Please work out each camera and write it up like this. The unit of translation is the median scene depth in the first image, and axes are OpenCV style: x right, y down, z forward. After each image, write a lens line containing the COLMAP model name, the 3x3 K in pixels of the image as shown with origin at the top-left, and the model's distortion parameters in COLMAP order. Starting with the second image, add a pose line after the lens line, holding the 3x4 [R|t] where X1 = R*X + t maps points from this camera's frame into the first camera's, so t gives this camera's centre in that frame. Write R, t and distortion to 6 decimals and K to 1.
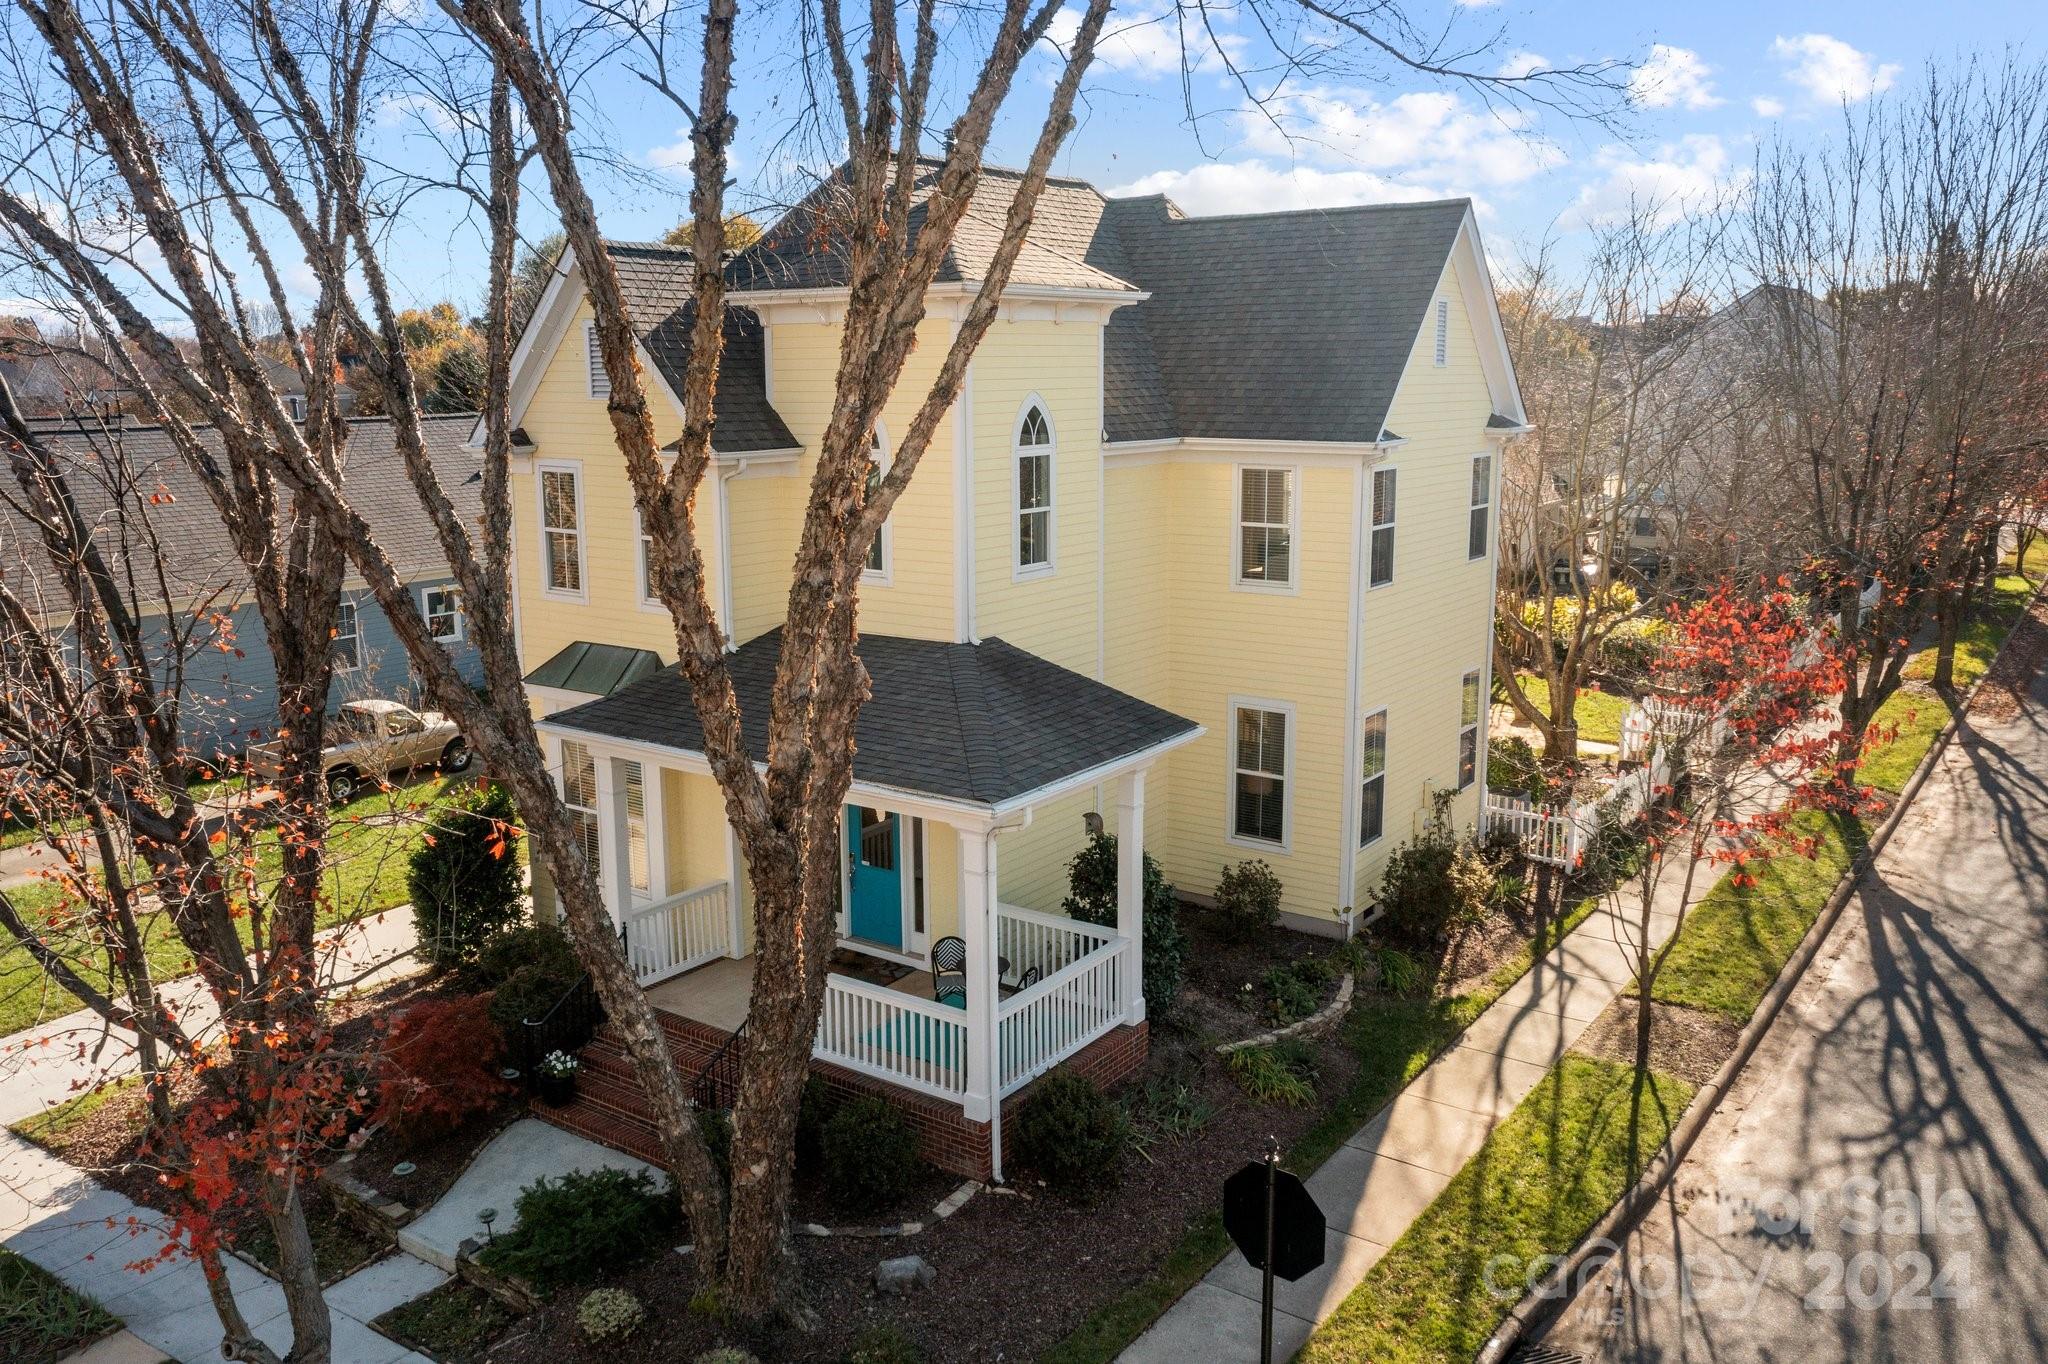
lens RADIAL K [[1640.6, 0, 1028.5], [0, 1640.6, 675.4], [0, 0, 1]] dist [-0.023350, 0.009632]
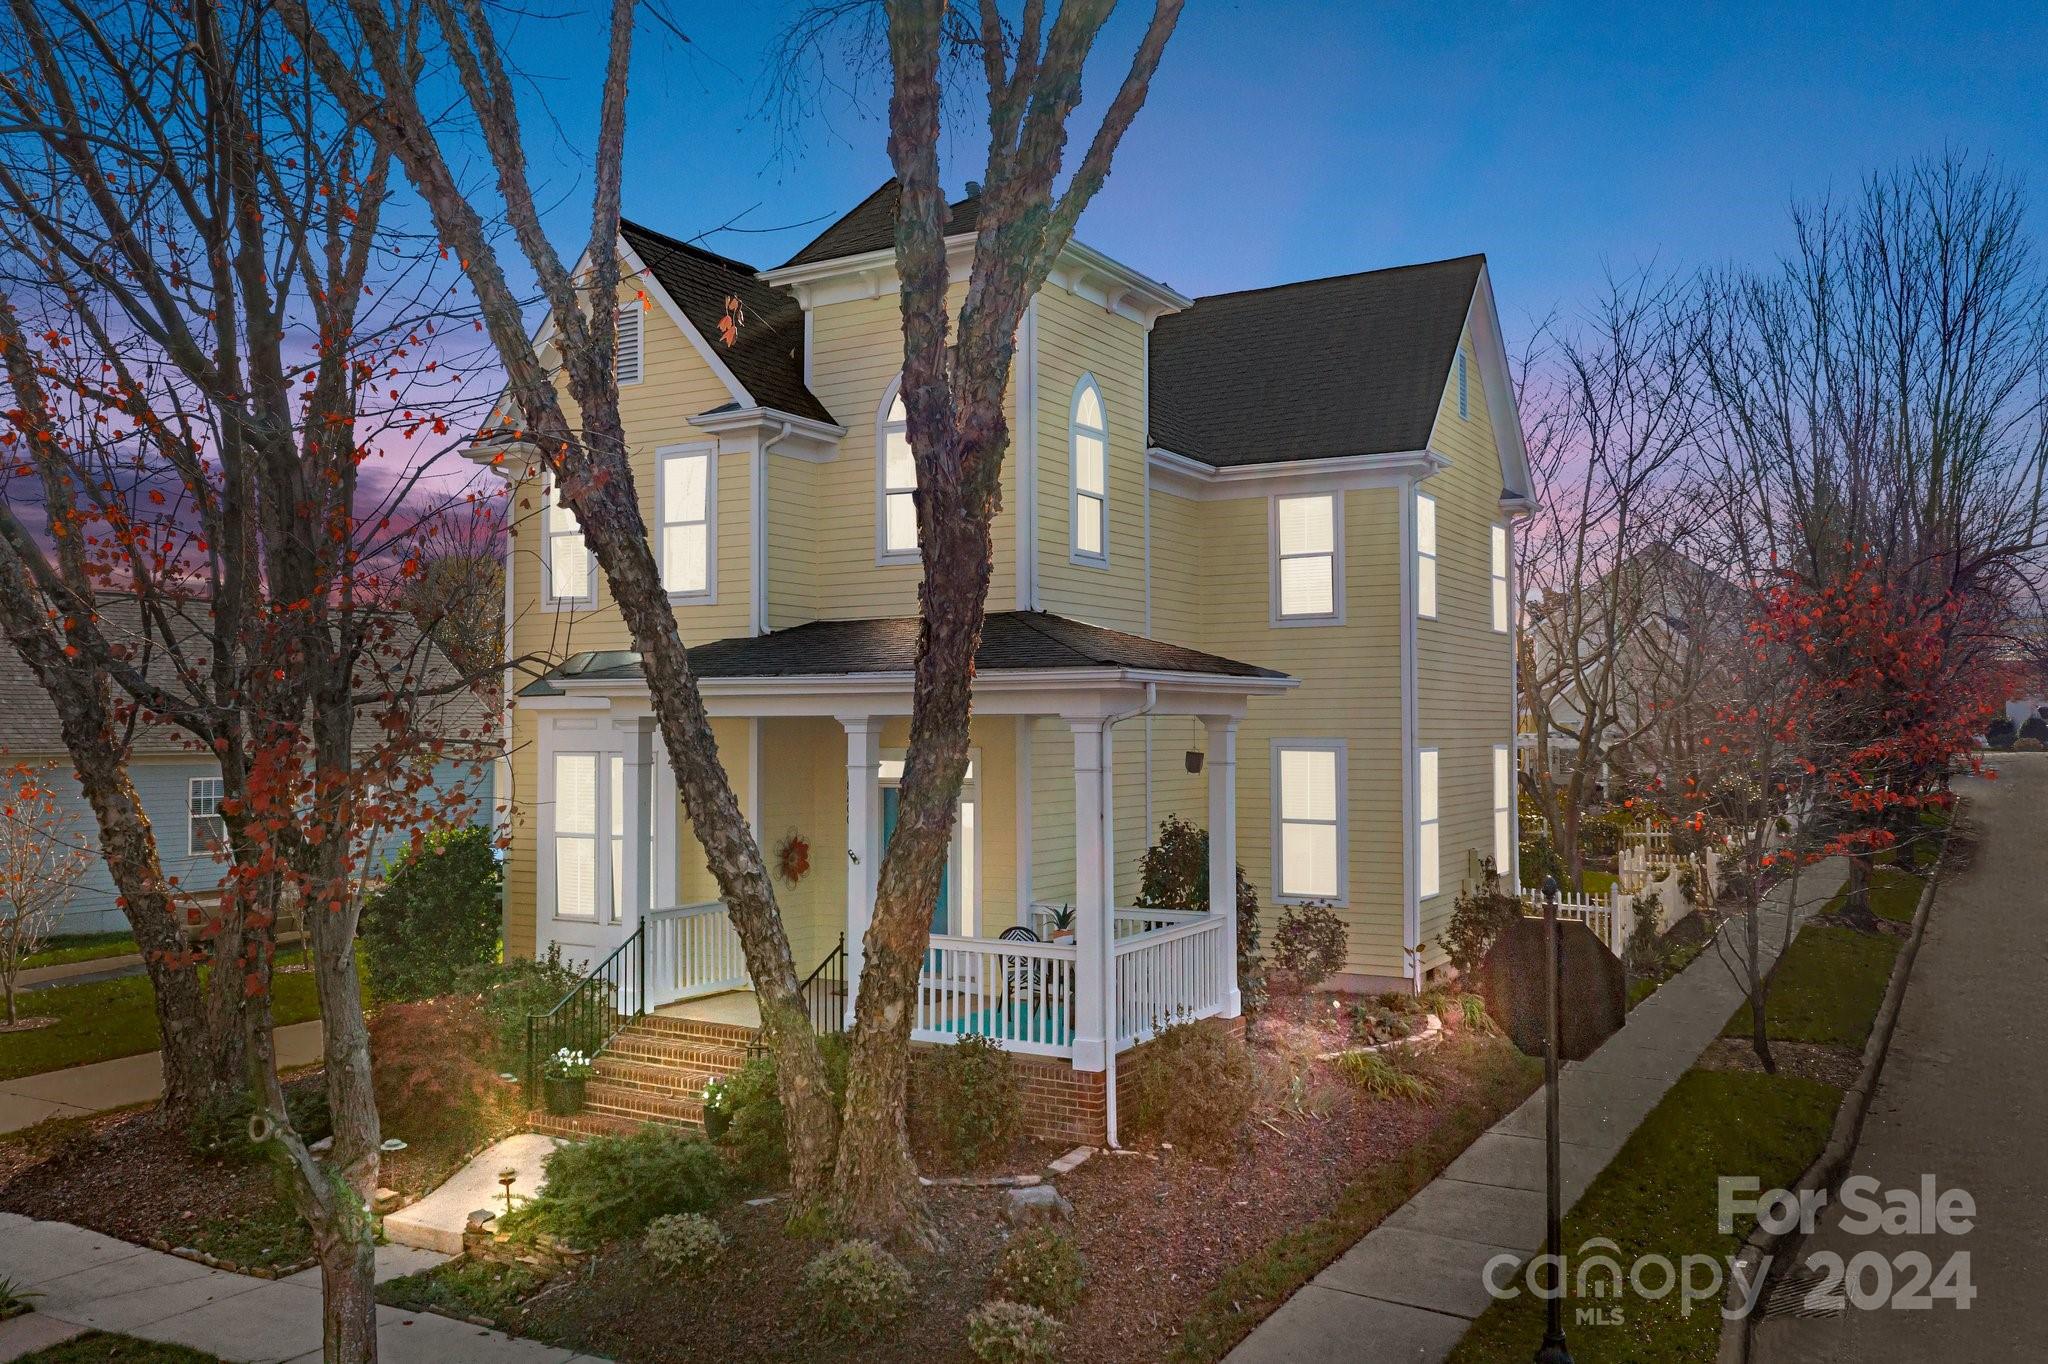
lens RADIAL K [[1640.6, 0, 1023.9], [0, 1640.6, 688.0], [0, 0, 1]] dist [-0.023350, 0.009632]
pose [[0.996618, 0.005277, 0.082002, -0.141942], [0.012563, 0.976418, -0.215521, 0.271060], [-0.081206, 0.215823, 0.973050, 0.134383]]
